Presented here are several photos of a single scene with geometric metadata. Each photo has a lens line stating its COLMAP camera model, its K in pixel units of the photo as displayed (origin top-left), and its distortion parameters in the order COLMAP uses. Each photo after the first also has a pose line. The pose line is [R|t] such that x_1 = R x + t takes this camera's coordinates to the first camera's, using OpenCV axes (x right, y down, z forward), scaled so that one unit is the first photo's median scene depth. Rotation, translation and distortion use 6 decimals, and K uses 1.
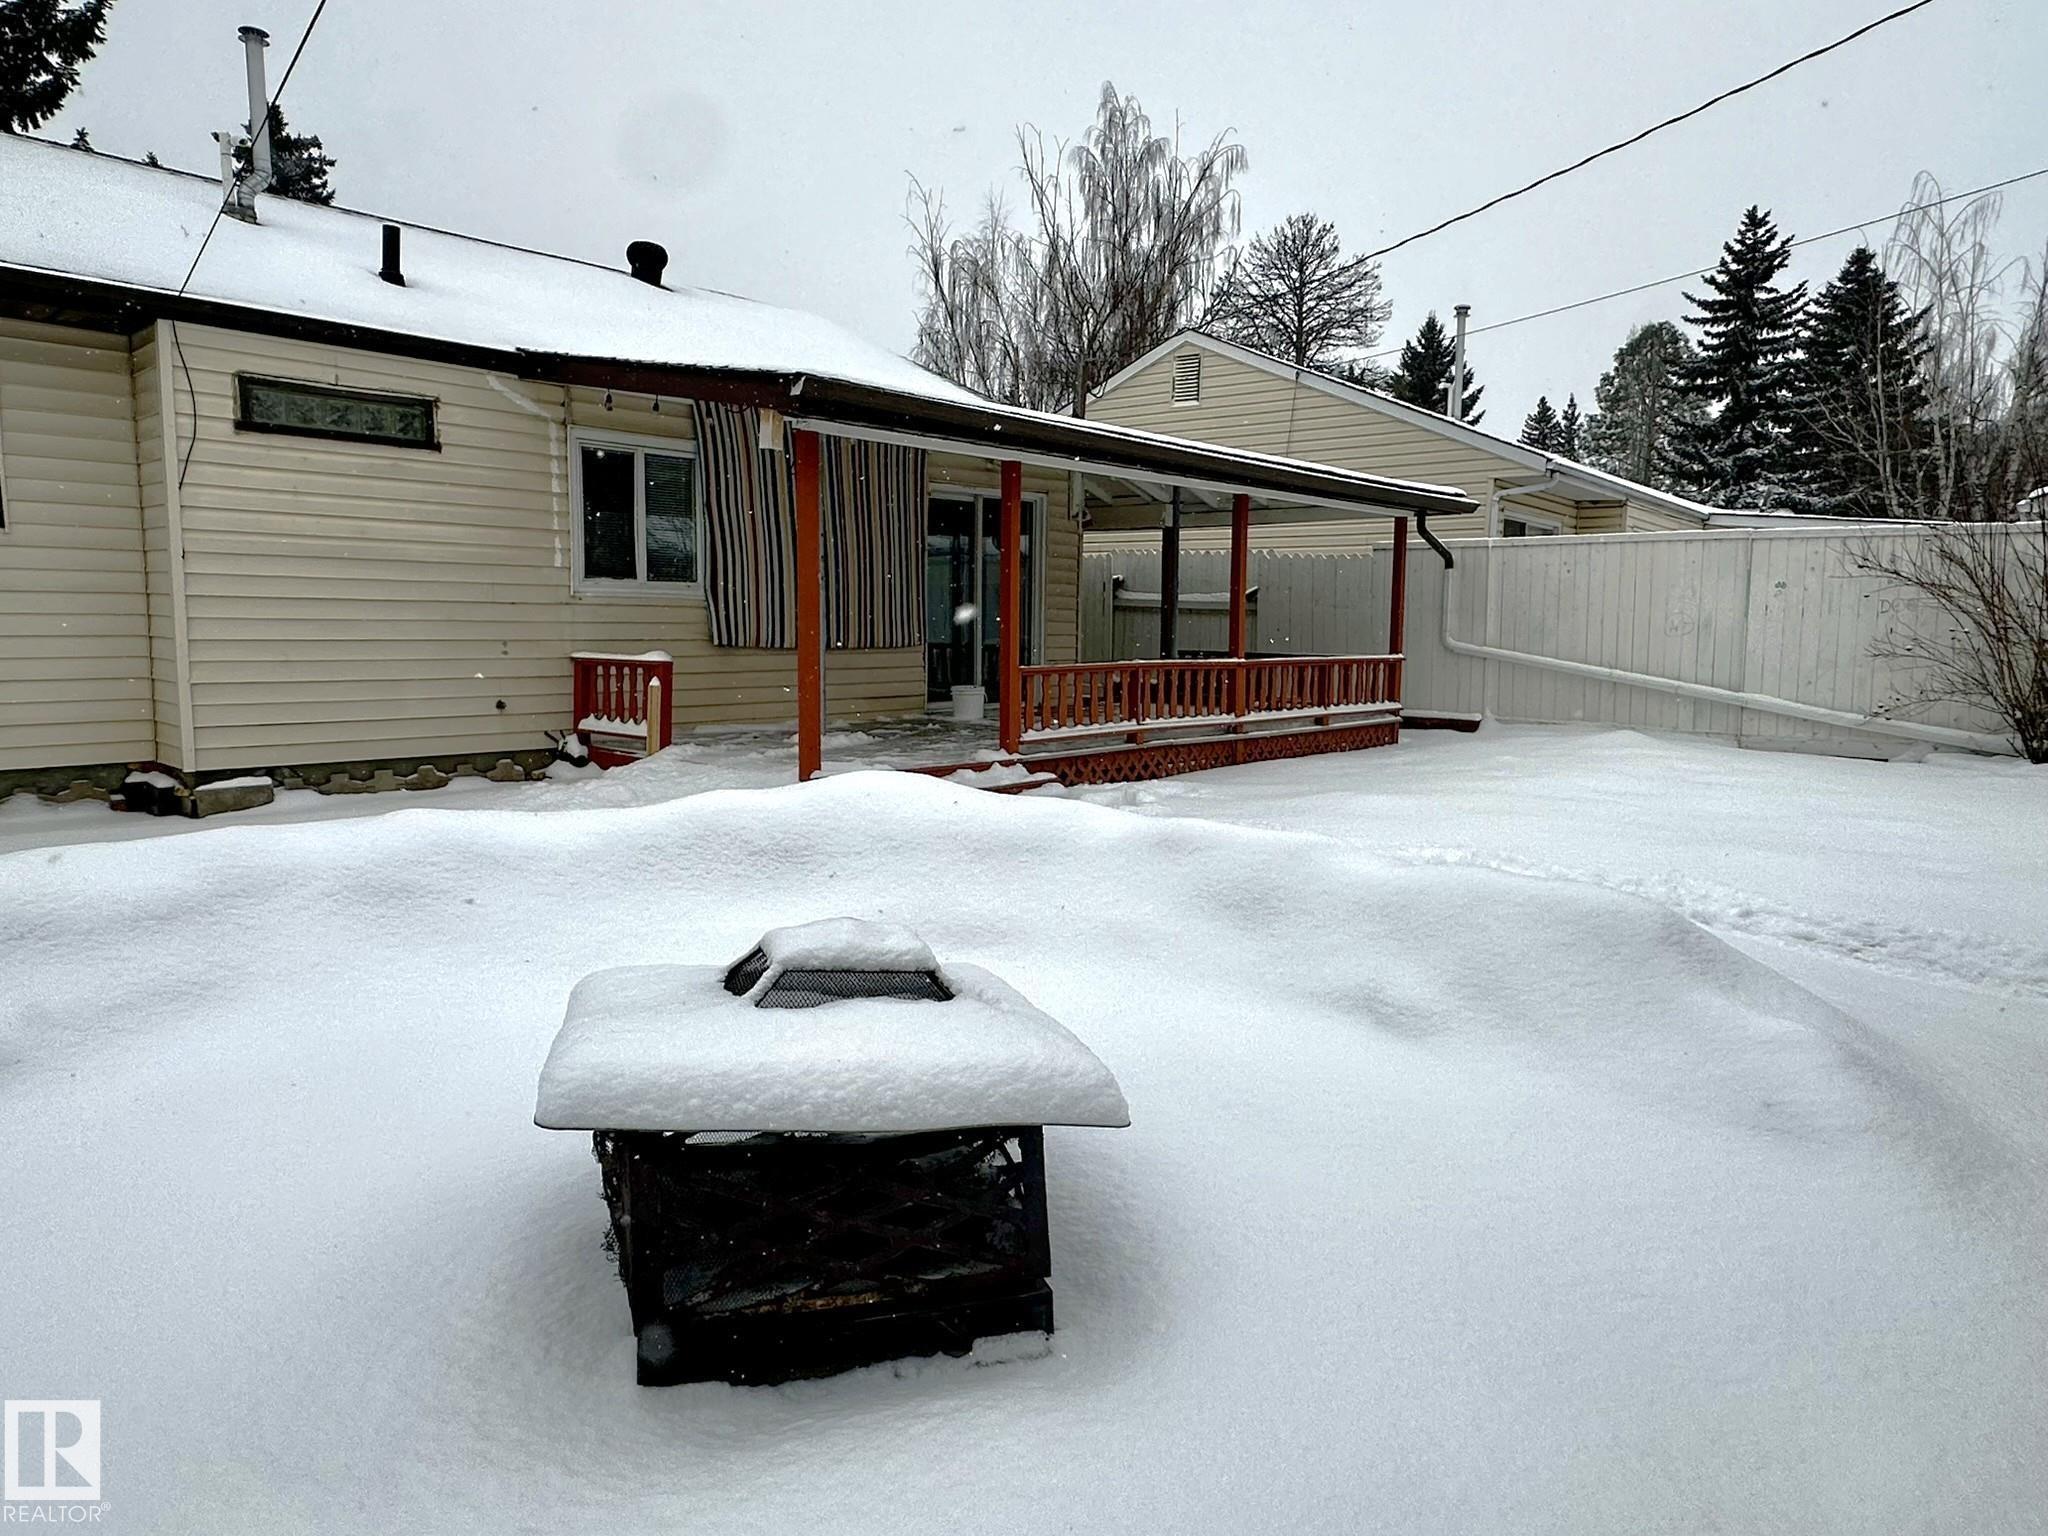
lens RADIAL K [[1274.9, 0, 1025.1], [0, 1274.9, 759.7], [0, 0, 1]] dist [0.001144, 0.000937]
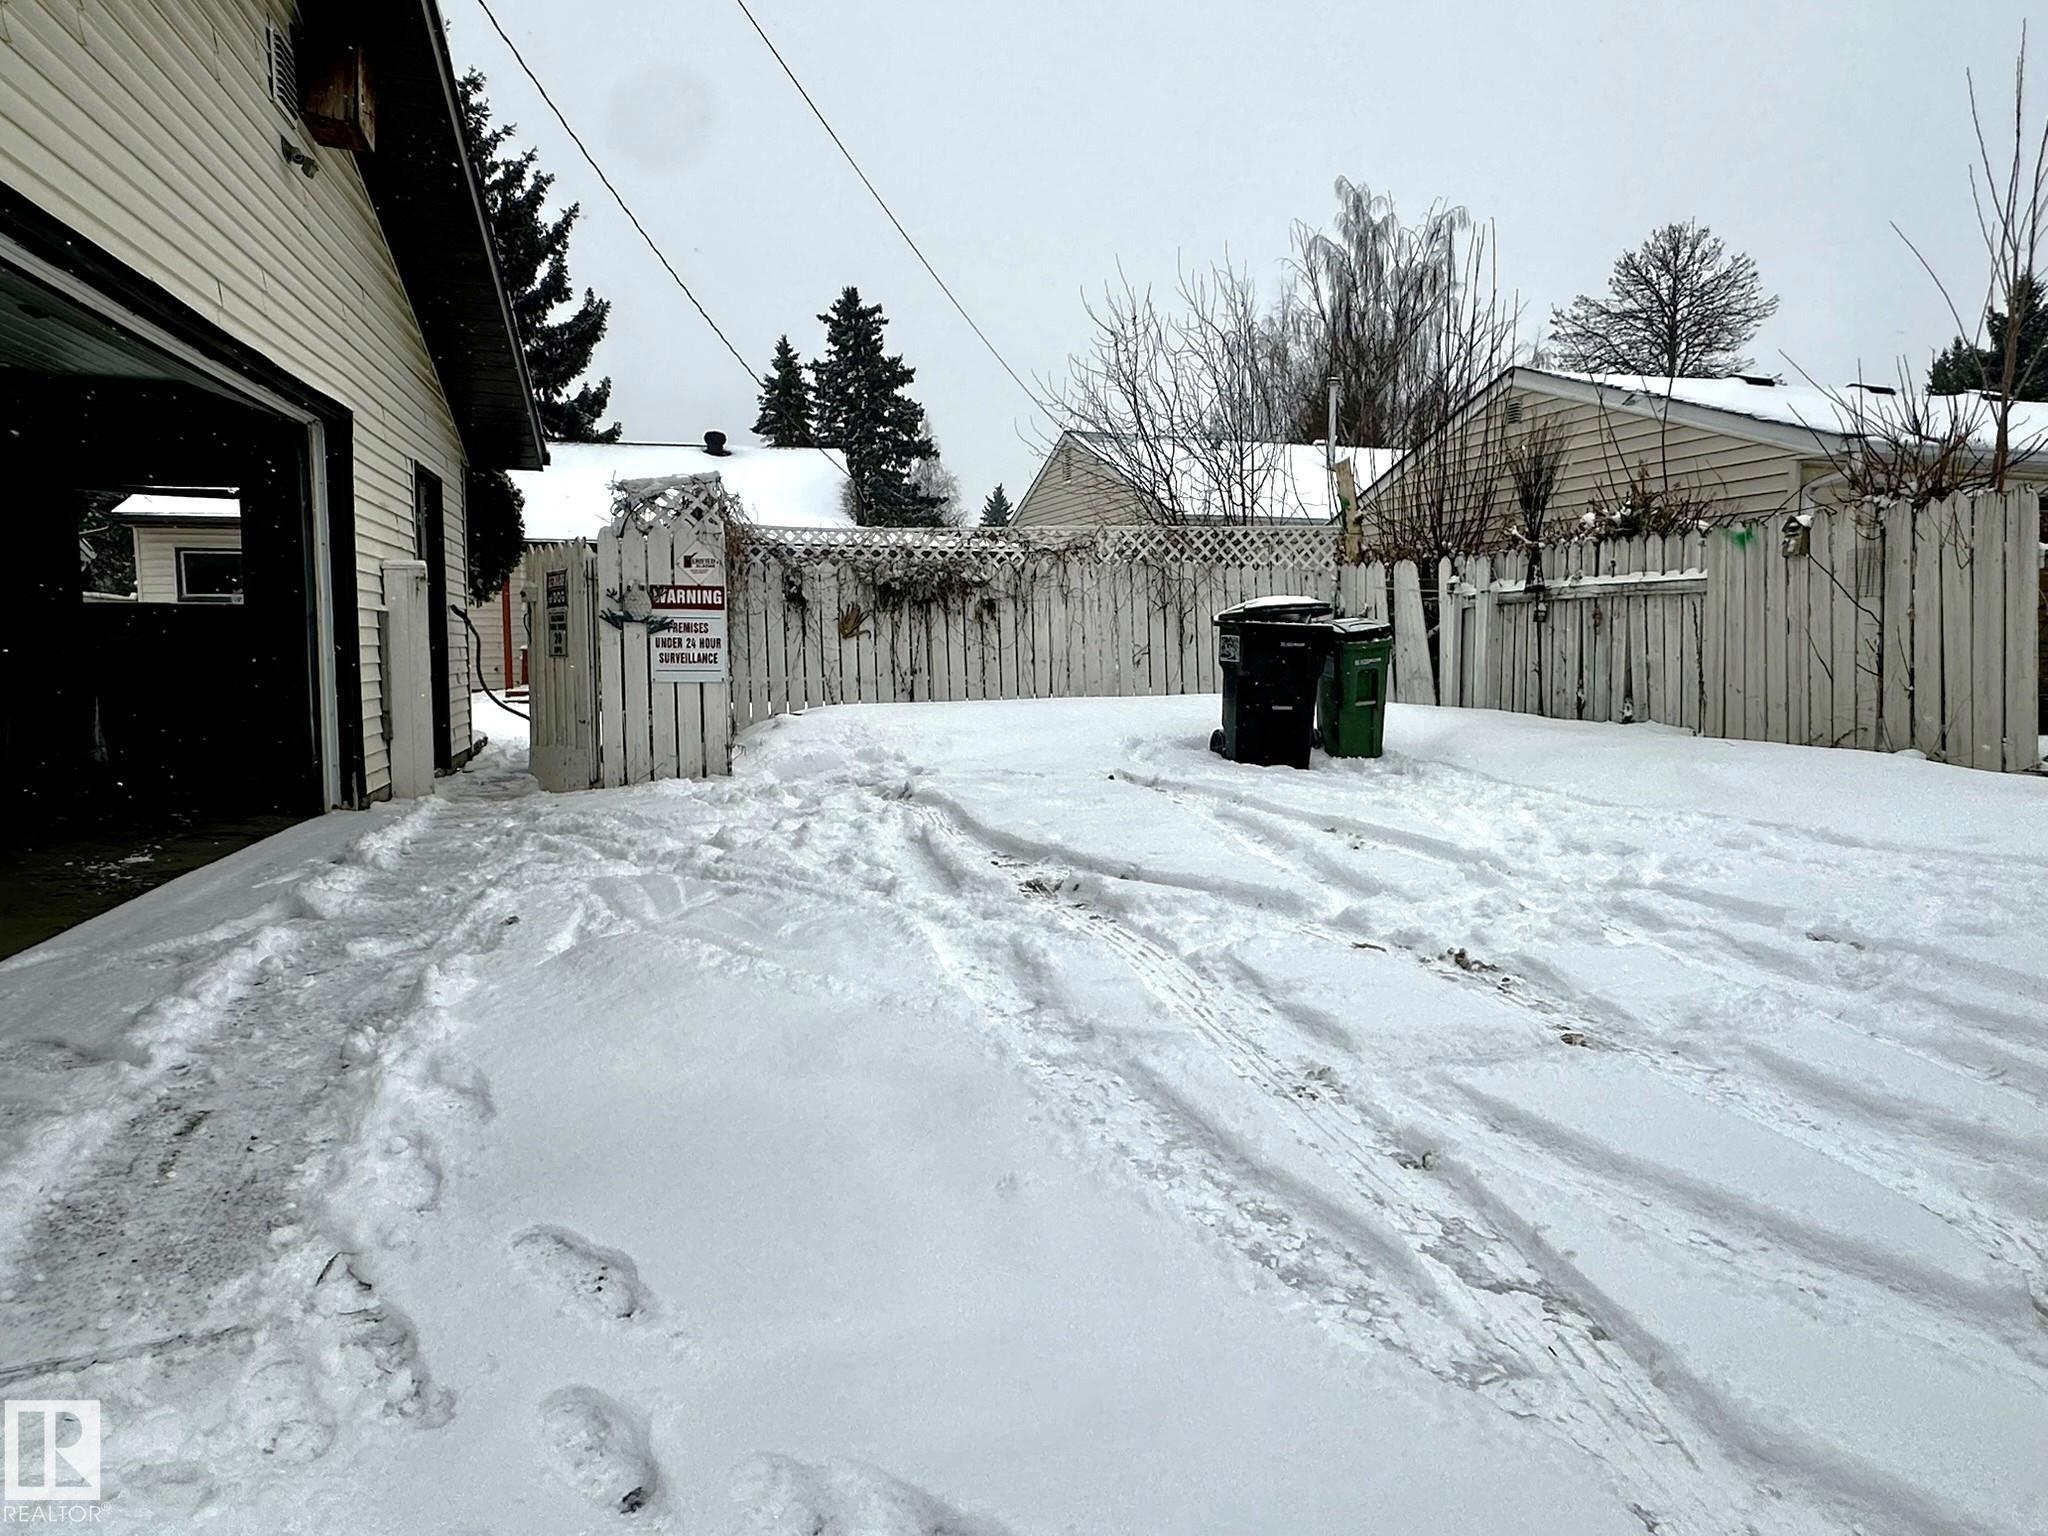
lens RADIAL K [[1291.6, 0, 1016.7], [0, 1291.6, 760.7], [0, 0, 1]] dist [-0.002517, -0.000407]
pose [[0.847426, 0.030719, -0.530024, 1.155865], [-0.044283, 0.998936, -0.012906, 0.079568], [0.529063, 0.034408, 0.847884, -0.356206]]
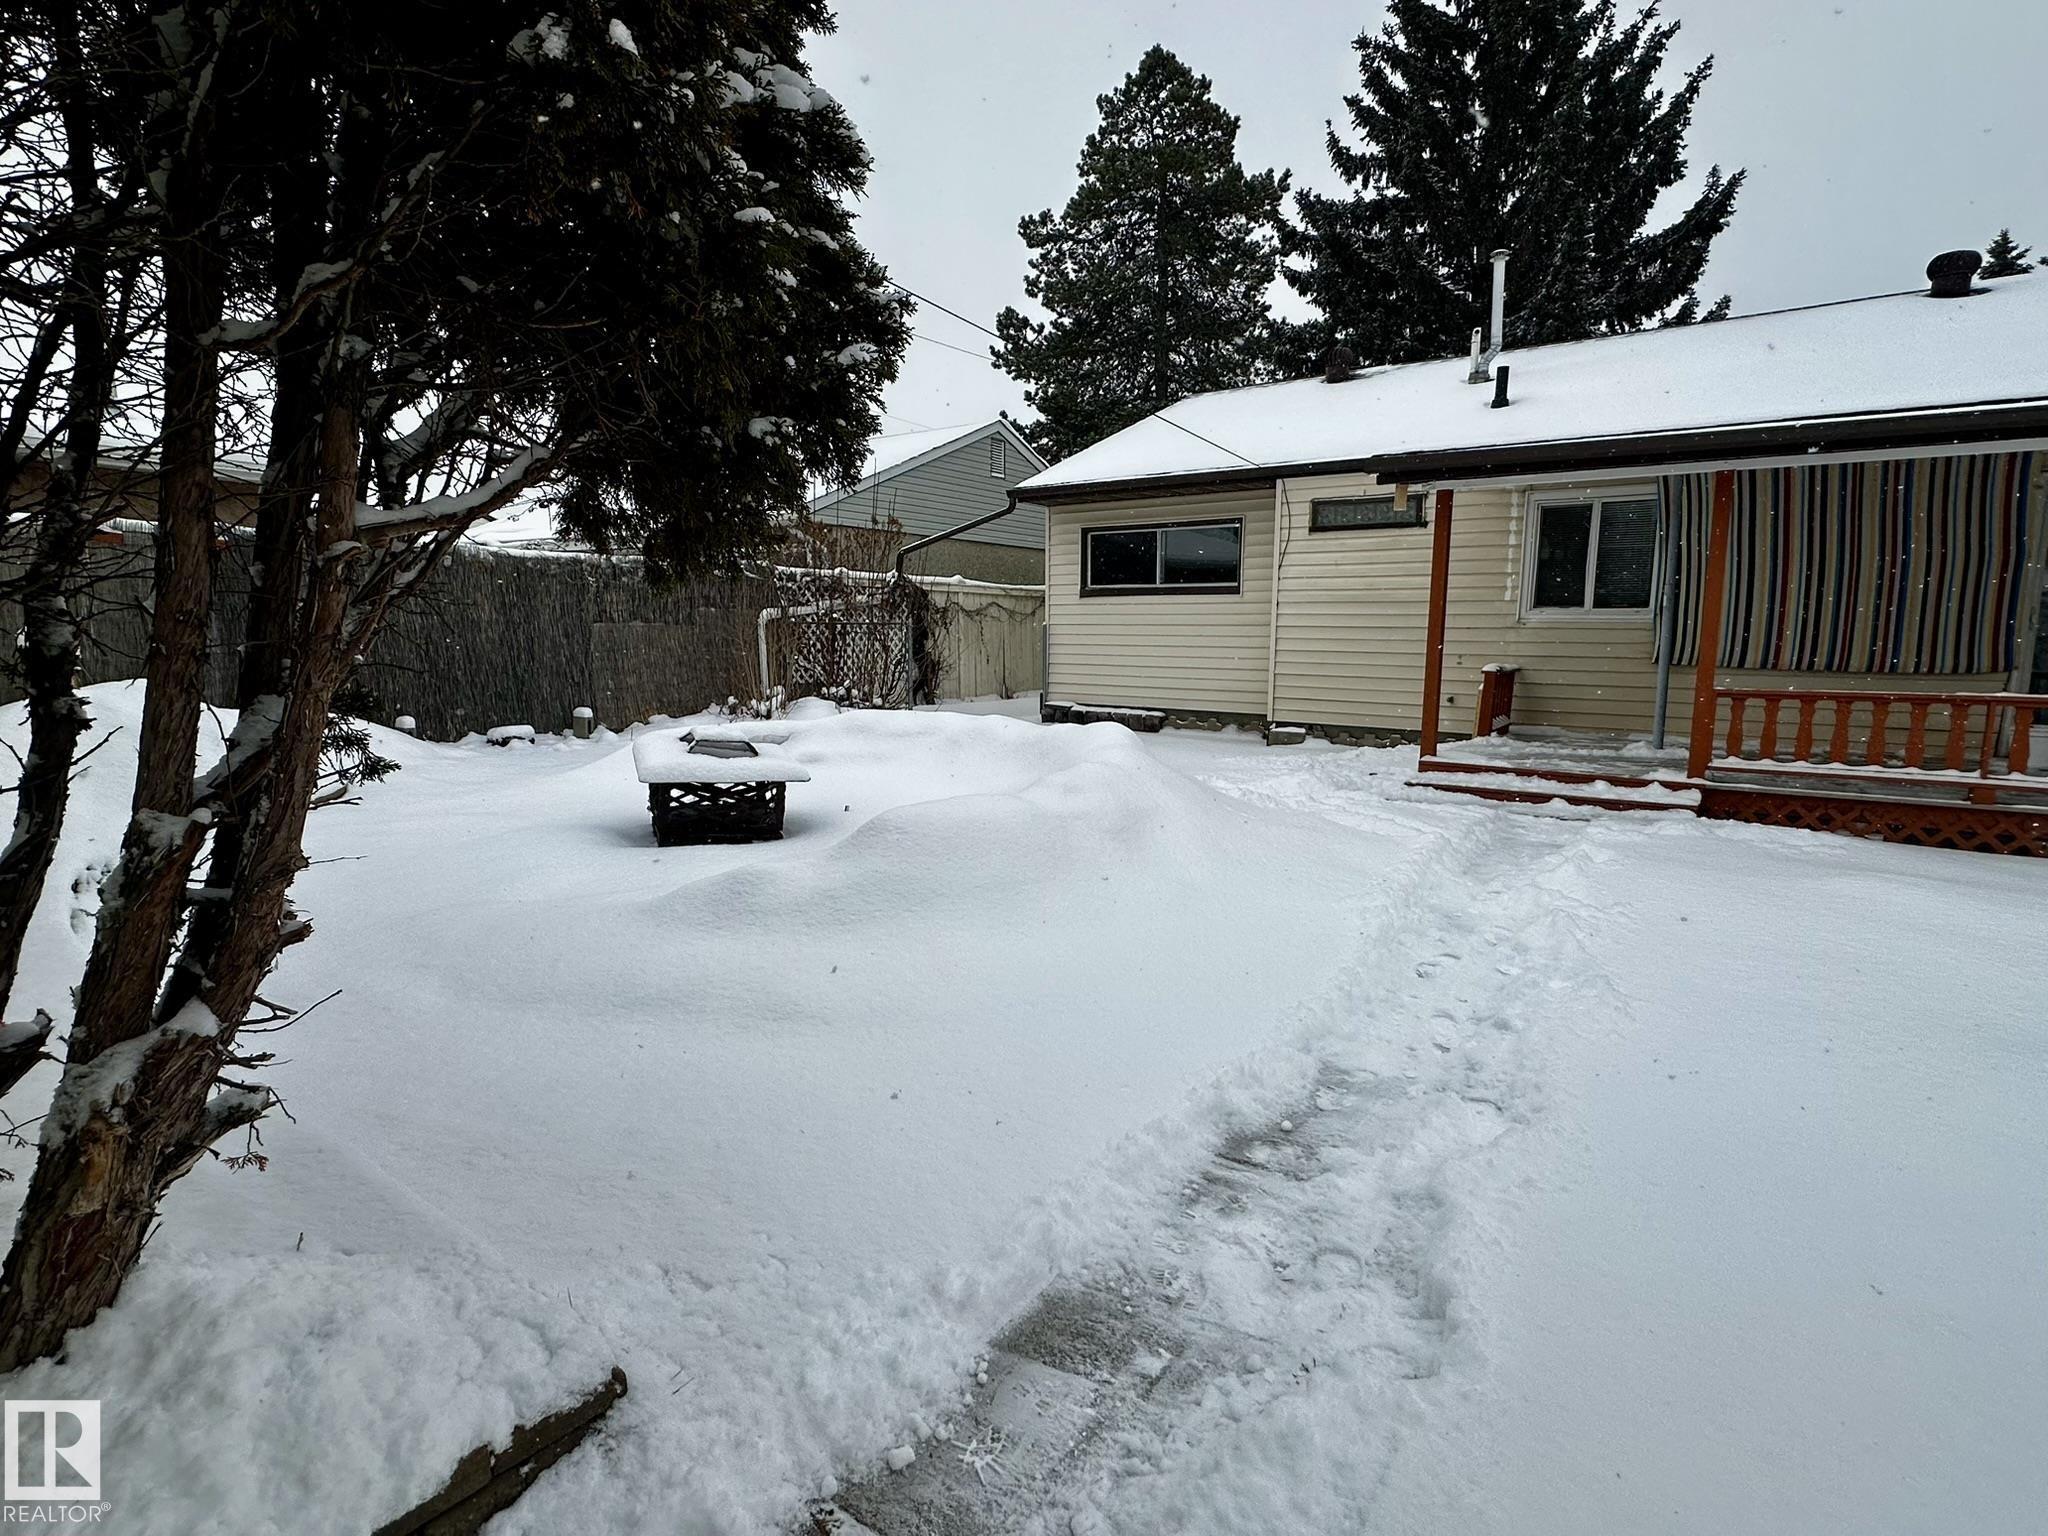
lens RADIAL K [[1012.9, 0, 1021.3], [0, 1012.9, 765.6], [0, 0, 1]] dist [-0.000282, 0.000415]
pose [[0.125577, 0.120294, -0.984764, 0.444743], [-0.116058, 0.987587, 0.105839, -0.023426], [0.985272, 0.100999, 0.137979, 0.258431]]
